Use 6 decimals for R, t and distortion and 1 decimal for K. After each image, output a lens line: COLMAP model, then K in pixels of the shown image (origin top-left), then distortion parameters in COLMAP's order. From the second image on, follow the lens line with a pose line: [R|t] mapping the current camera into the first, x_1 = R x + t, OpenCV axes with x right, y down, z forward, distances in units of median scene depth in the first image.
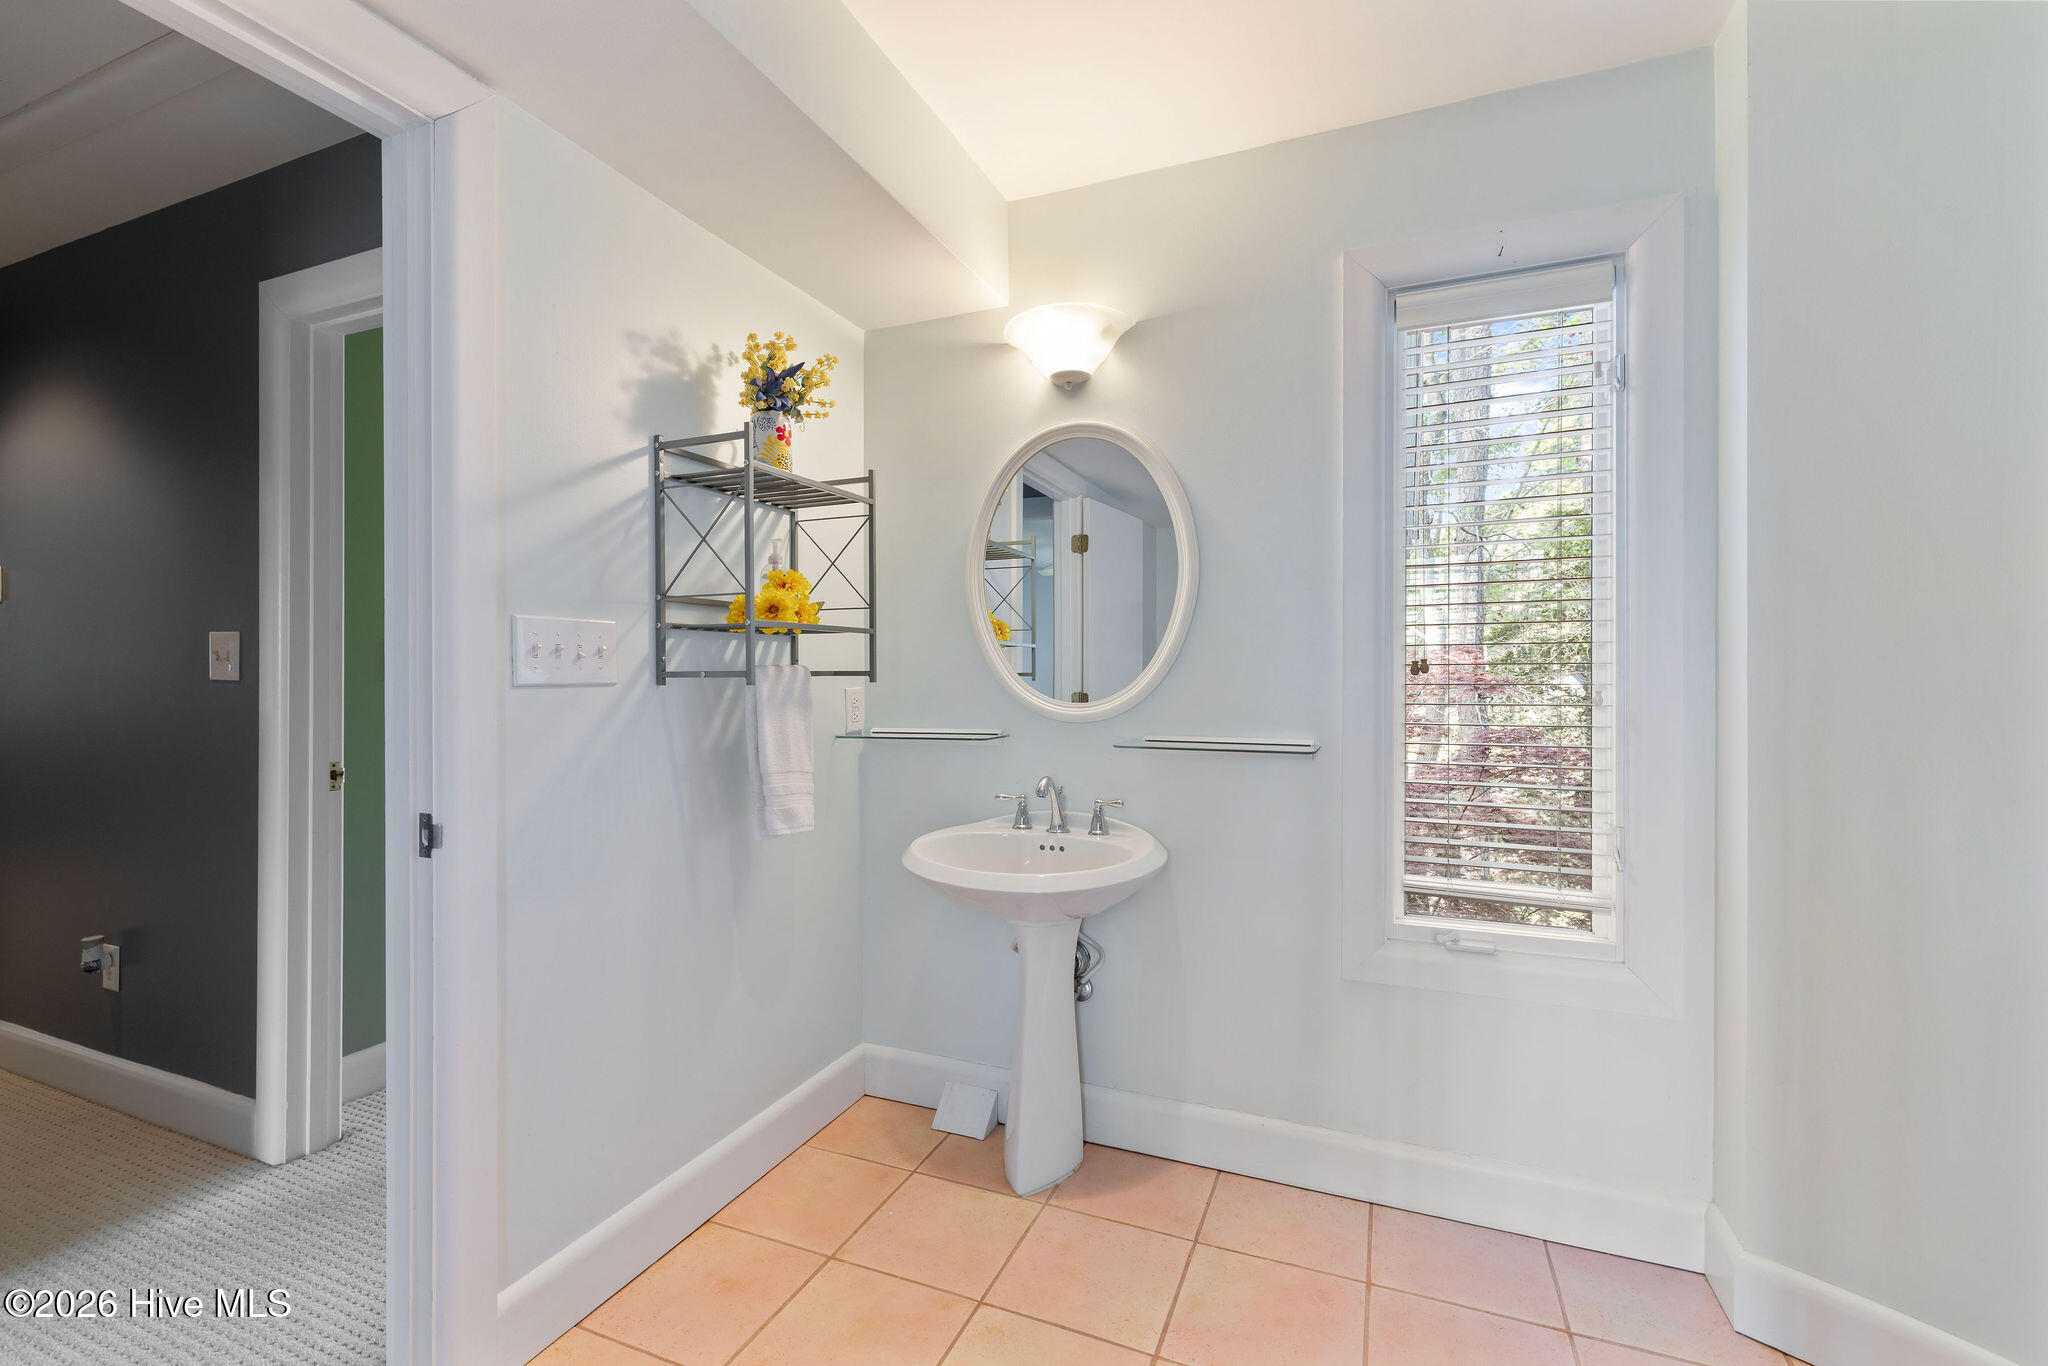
lens RADIAL K [[886.8, 0, 1026.3], [0, 886.8, 678.5], [0, 0, 1]] dist [0.001152, 0.000469]
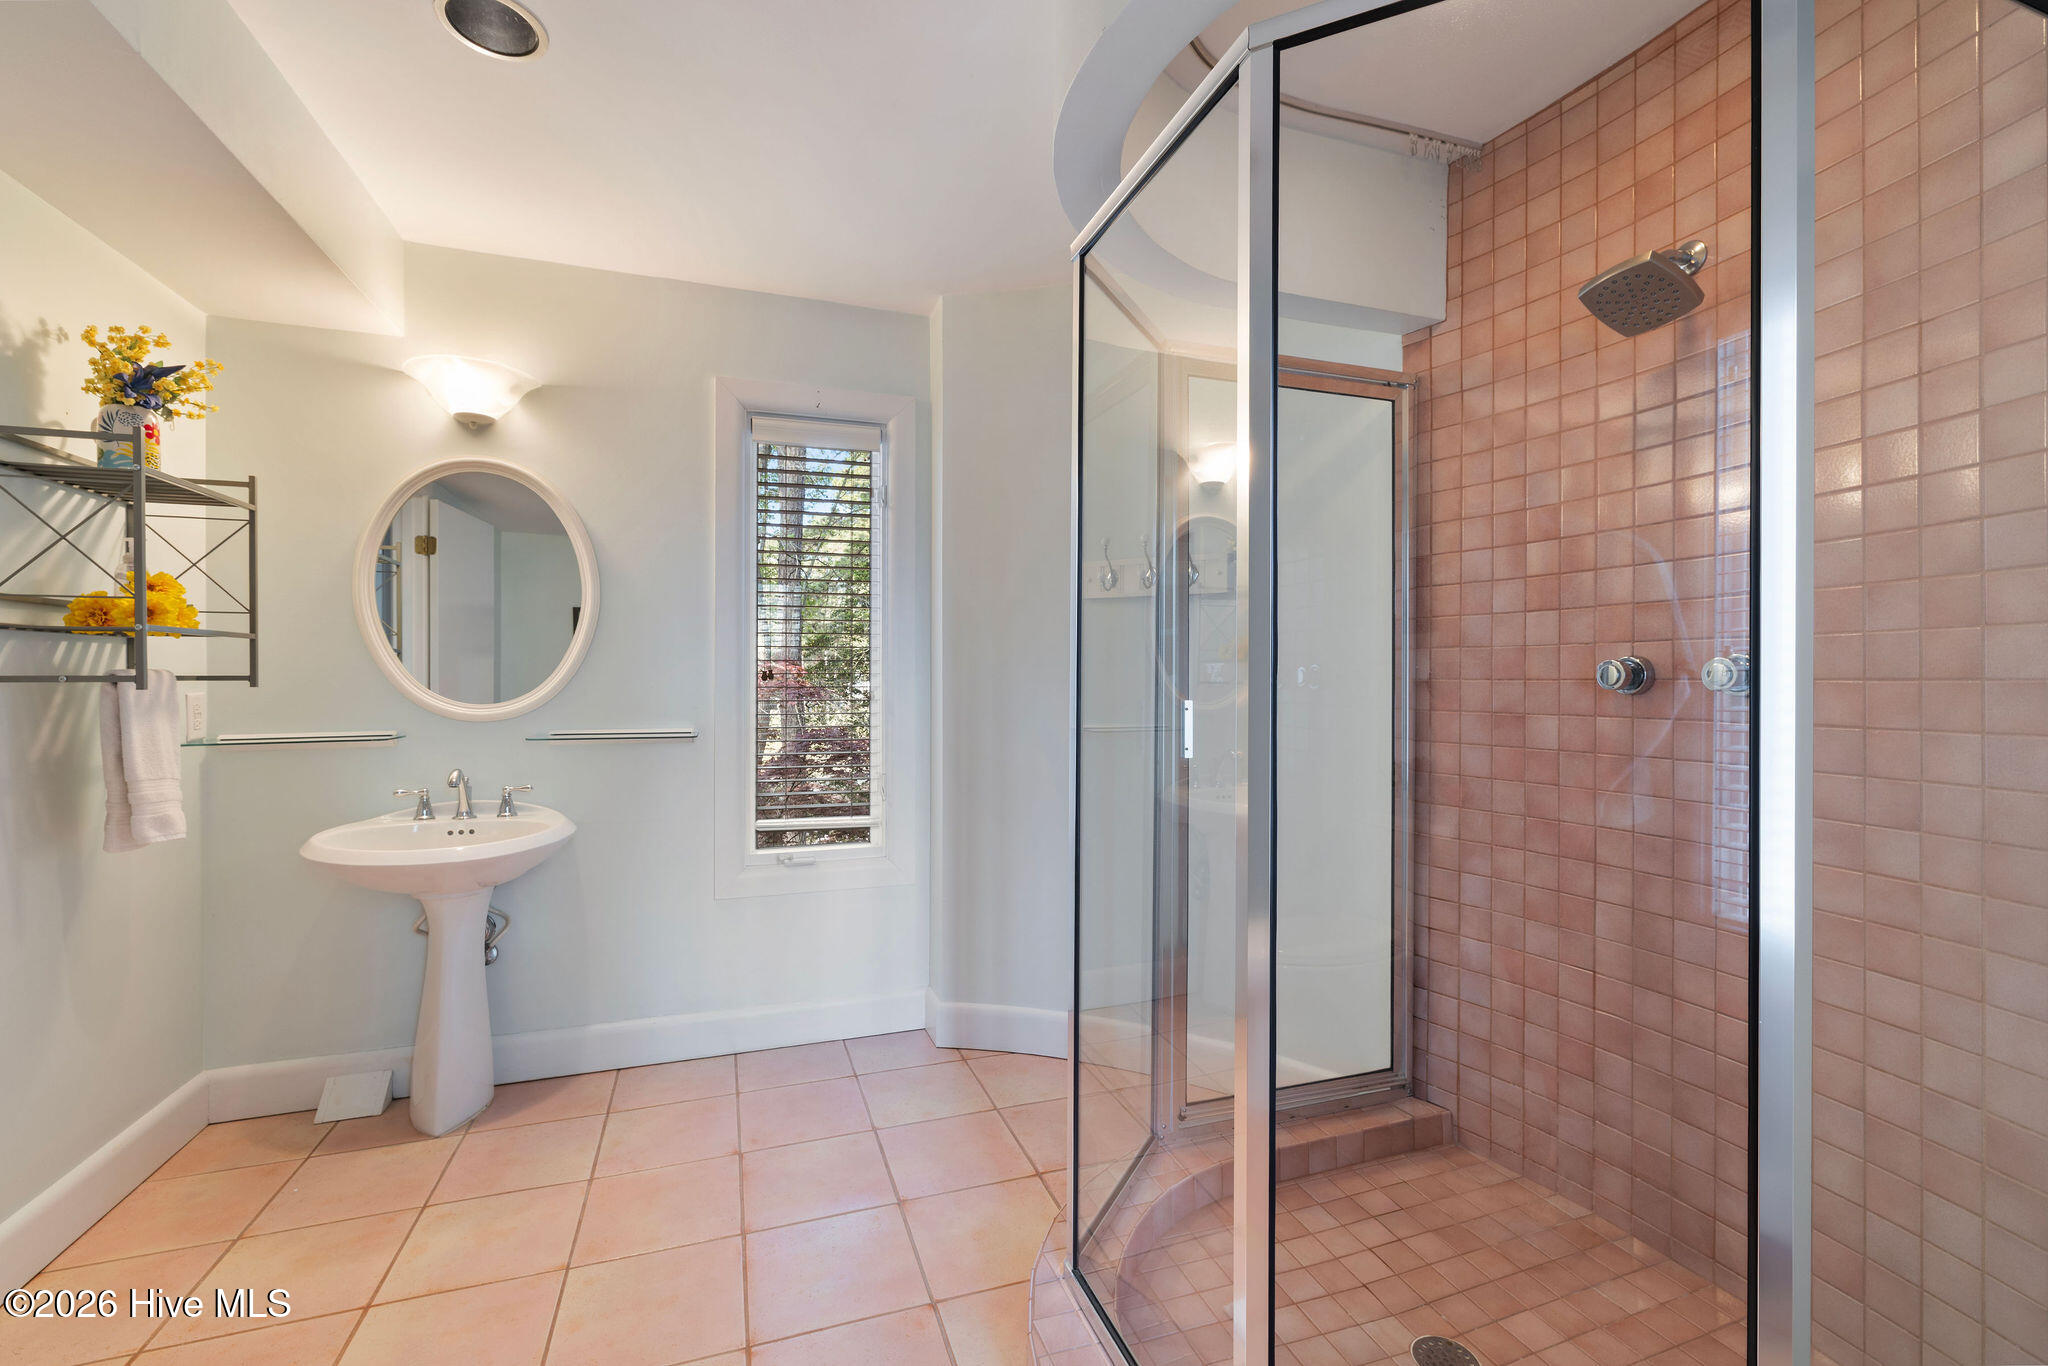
lens RADIAL K [[886.8, 0, 1025.8], [0, 886.8, 684.7], [0, 0, 1]] dist [0.001152, 0.000469]
pose [[0.748445, -0.001144, 0.663196, -0.186915], [0.000562, 0.999999, 0.001090, 0.001242], [-0.663197, -0.000443, 0.748445, -0.336889]]
